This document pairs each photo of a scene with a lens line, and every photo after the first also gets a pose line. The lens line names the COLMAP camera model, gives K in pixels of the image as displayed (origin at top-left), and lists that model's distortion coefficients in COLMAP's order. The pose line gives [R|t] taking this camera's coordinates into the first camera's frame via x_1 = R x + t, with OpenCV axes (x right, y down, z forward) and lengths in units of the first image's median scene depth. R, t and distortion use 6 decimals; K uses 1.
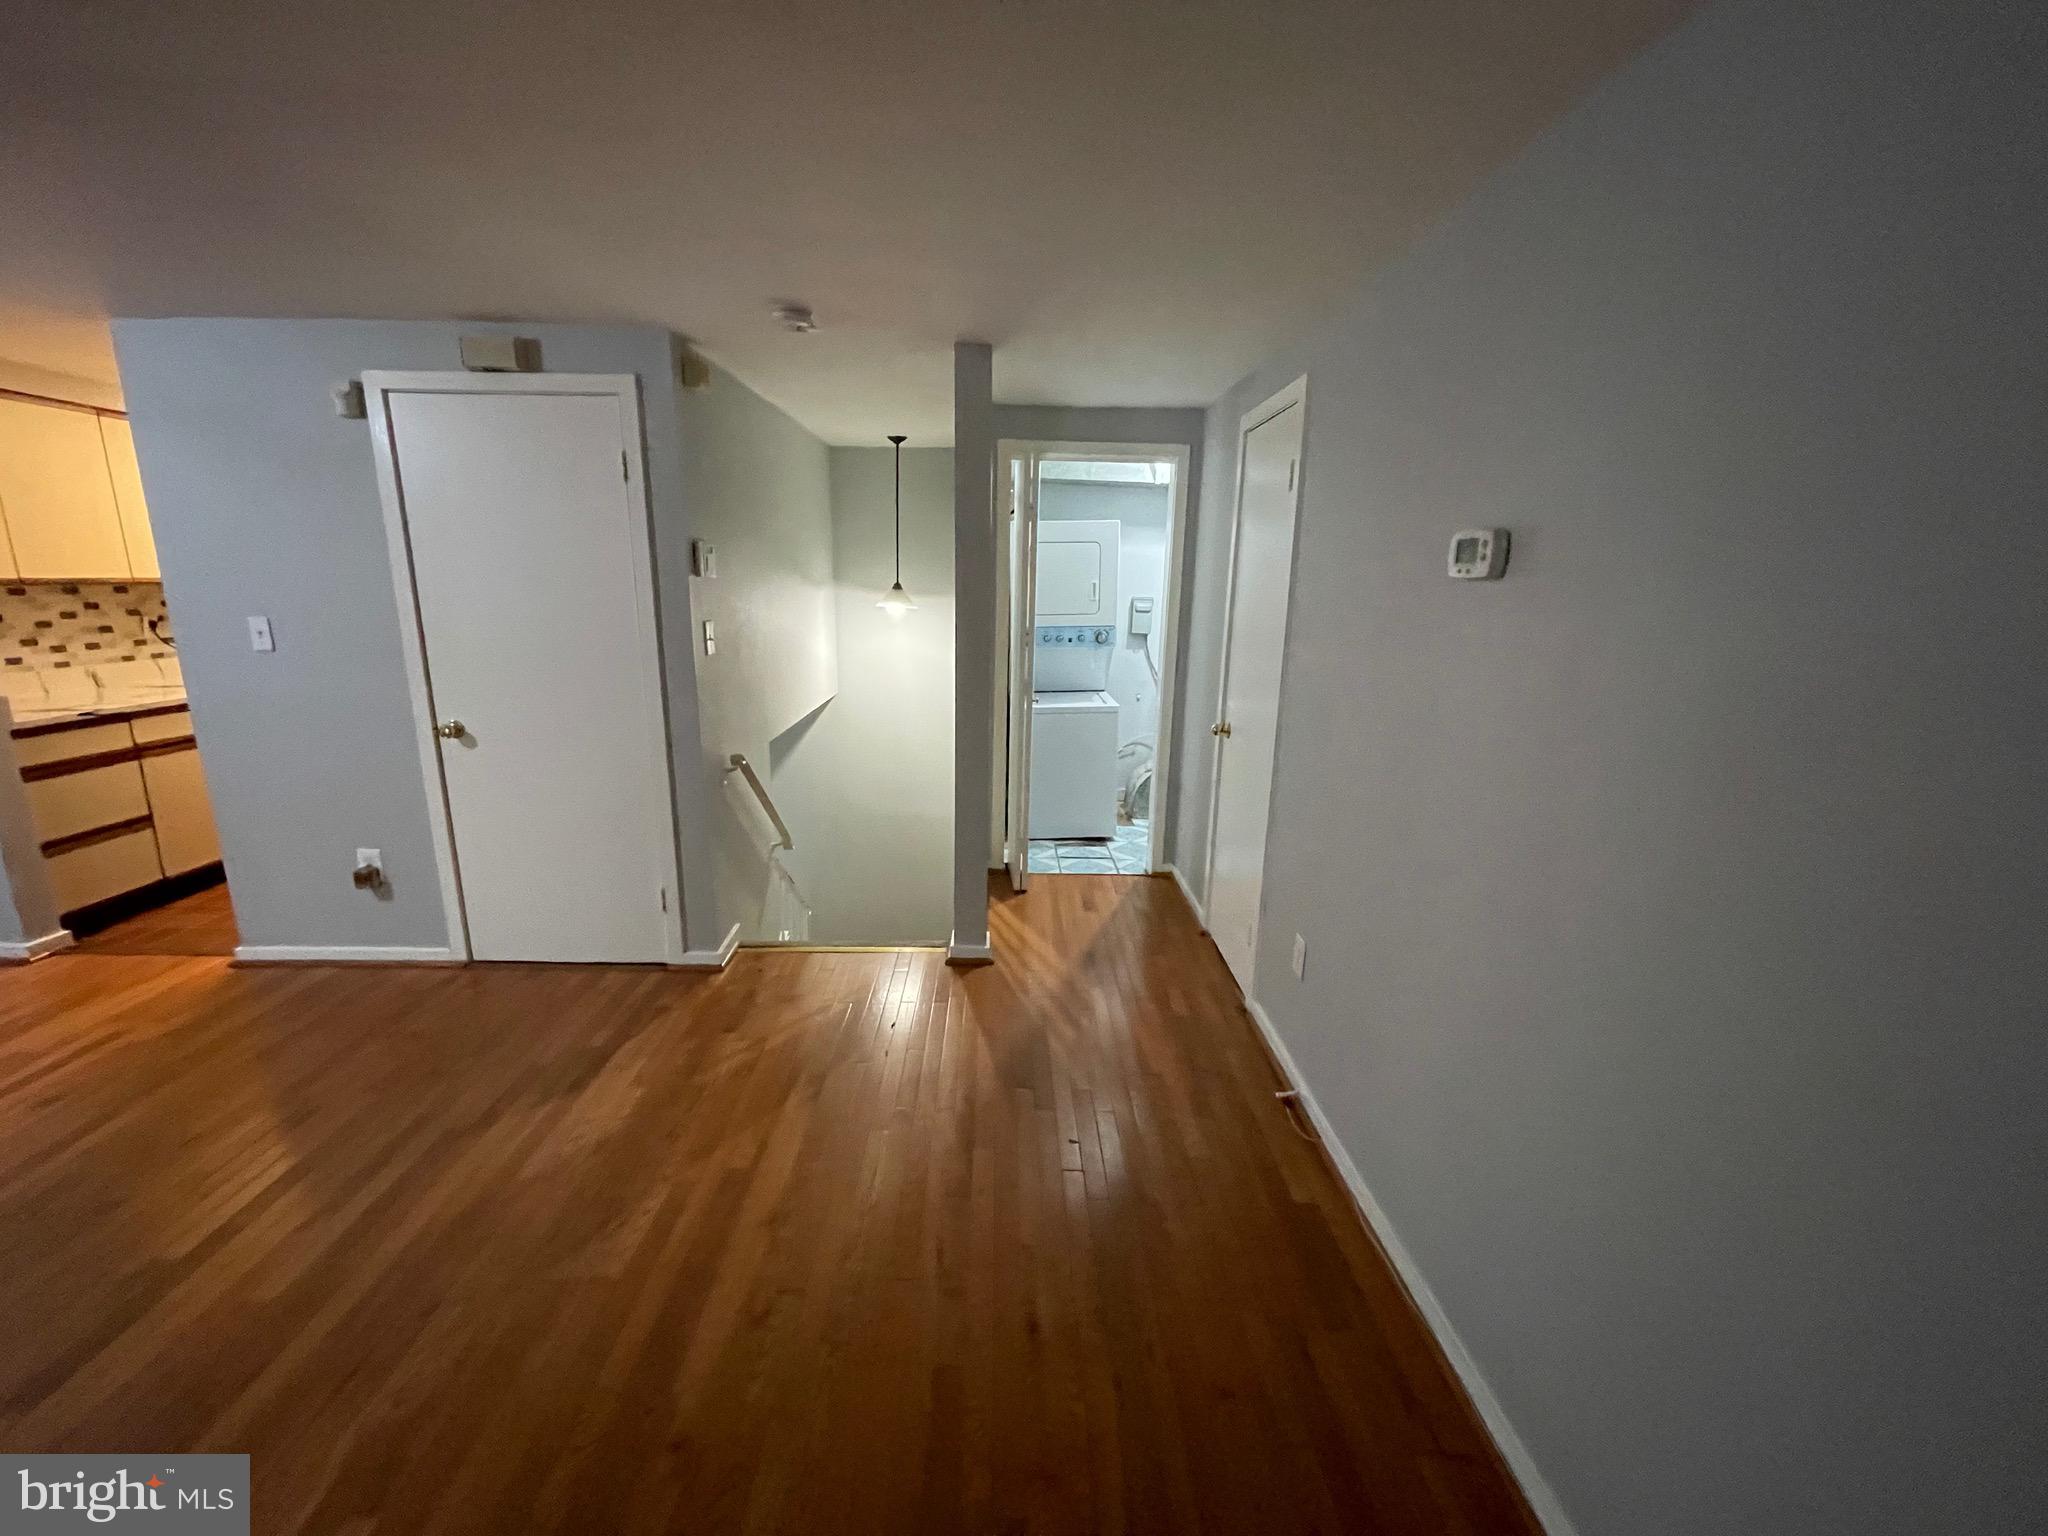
lens RADIAL K [[819.1, 0, 1028.2], [0, 819.1, 770.4], [0, 0, 1]] dist [-0.002938, -0.000363]
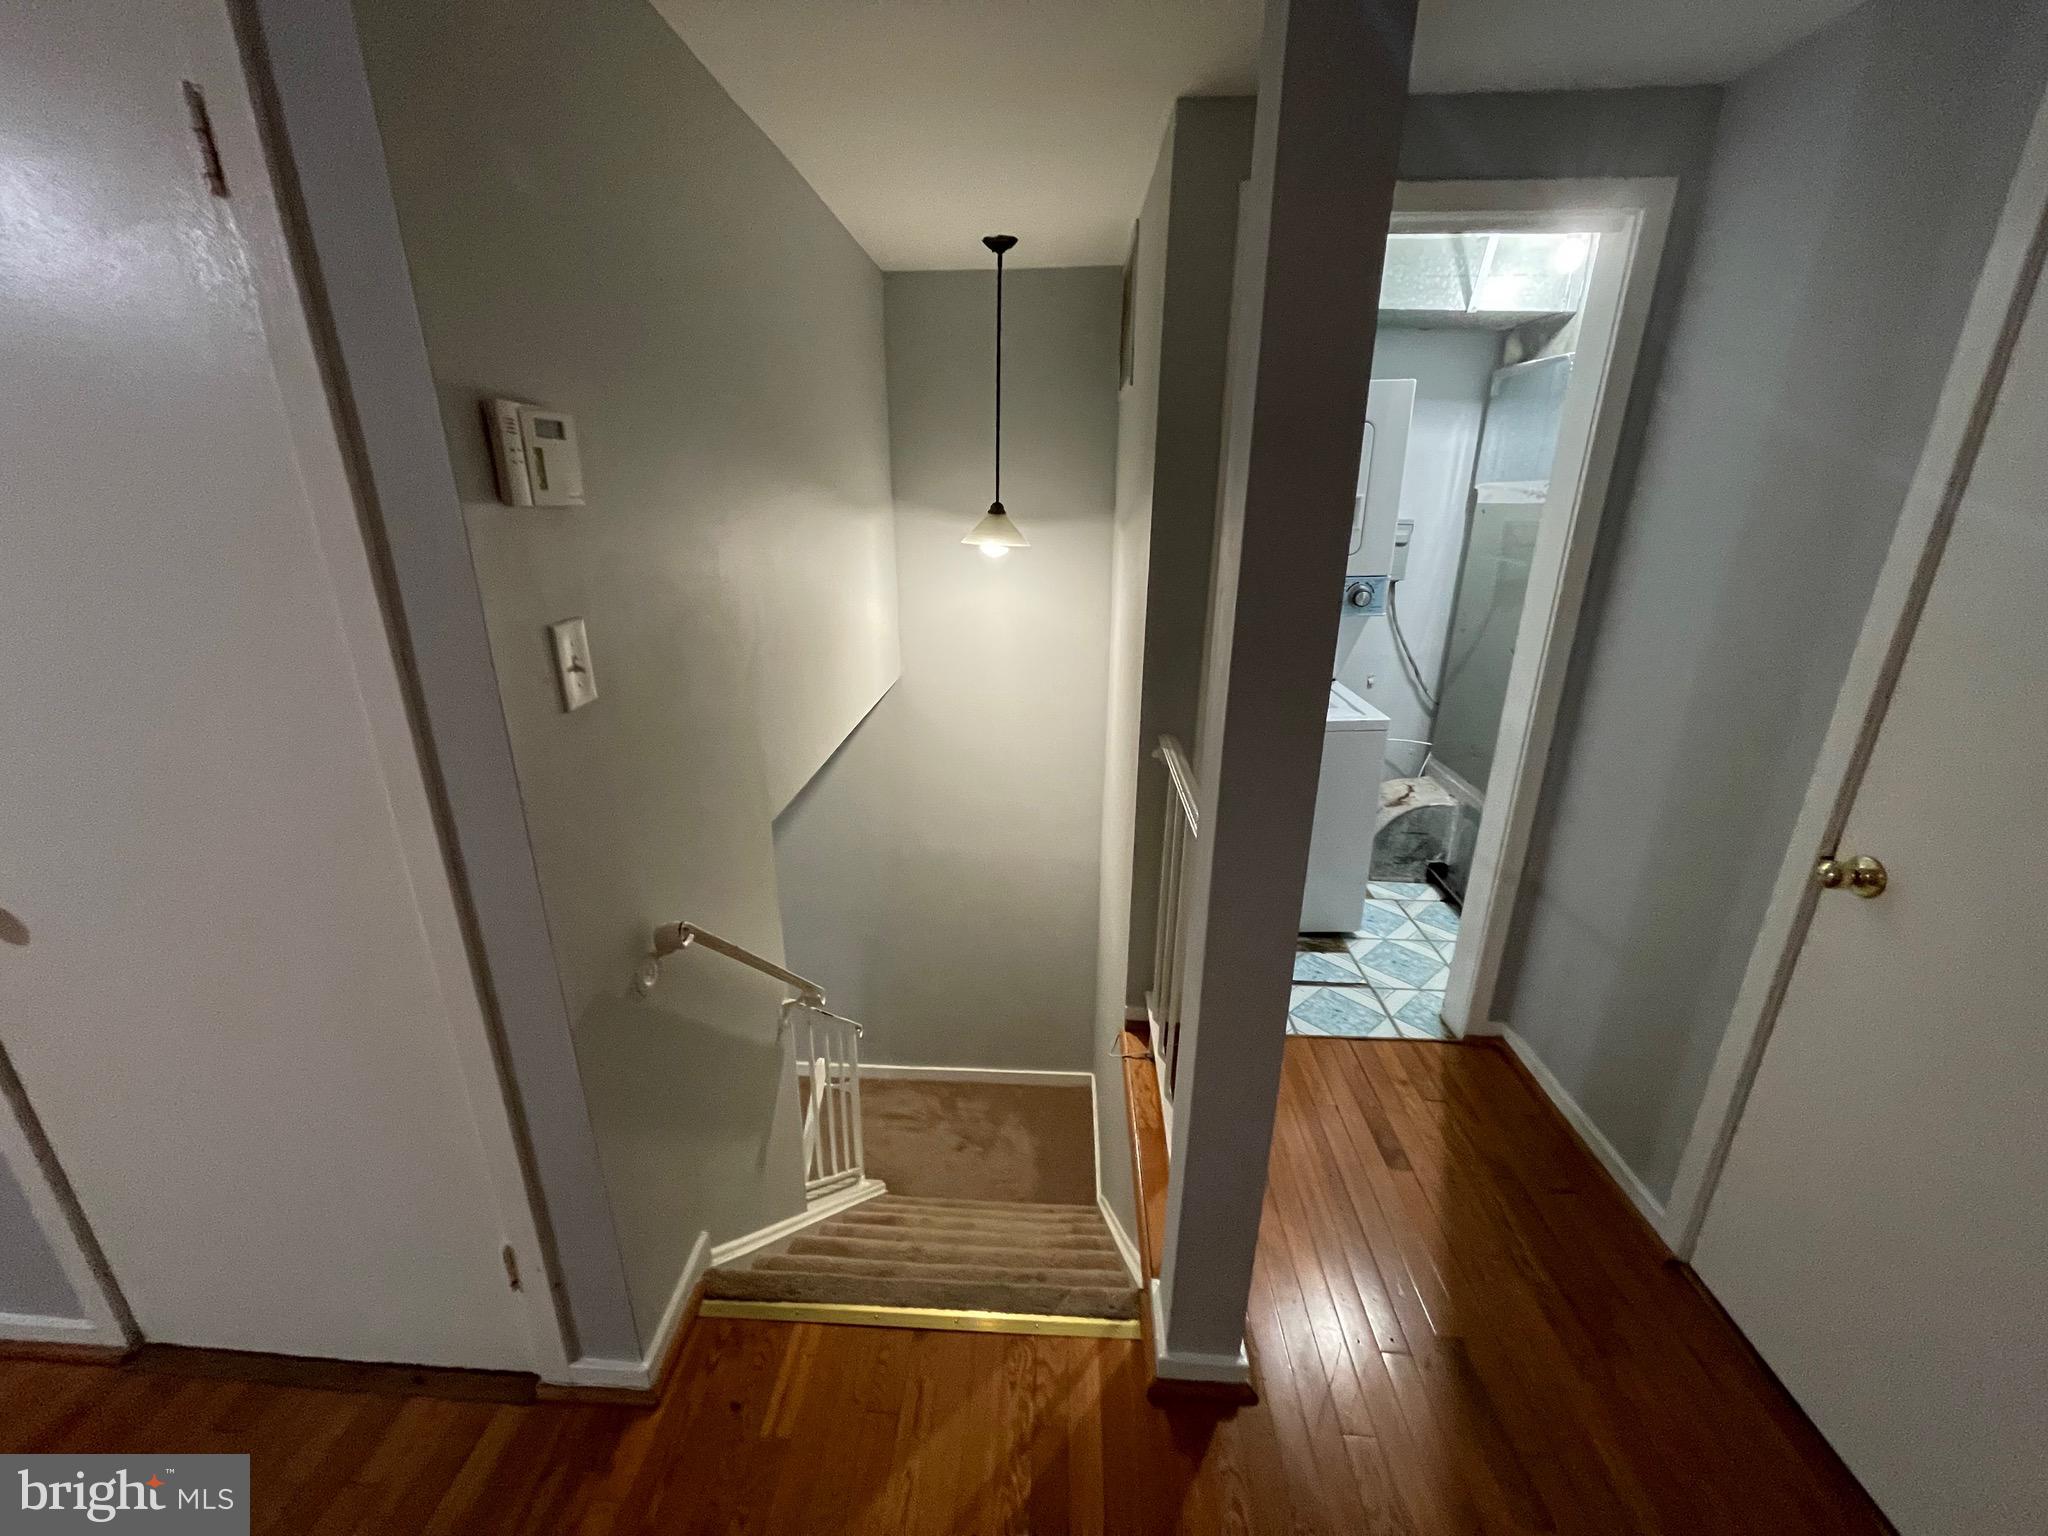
lens RADIAL K [[819.1, 0, 1012.9], [0, 819.1, 766.6], [0, 0, 1]] dist [-0.002938, -0.000363]
pose [[0.995538, 0.012775, -0.093491, -0.104123], [-0.003988, 0.995604, 0.093579, -0.107568], [0.094275, -0.092789, 0.991213, 0.449945]]
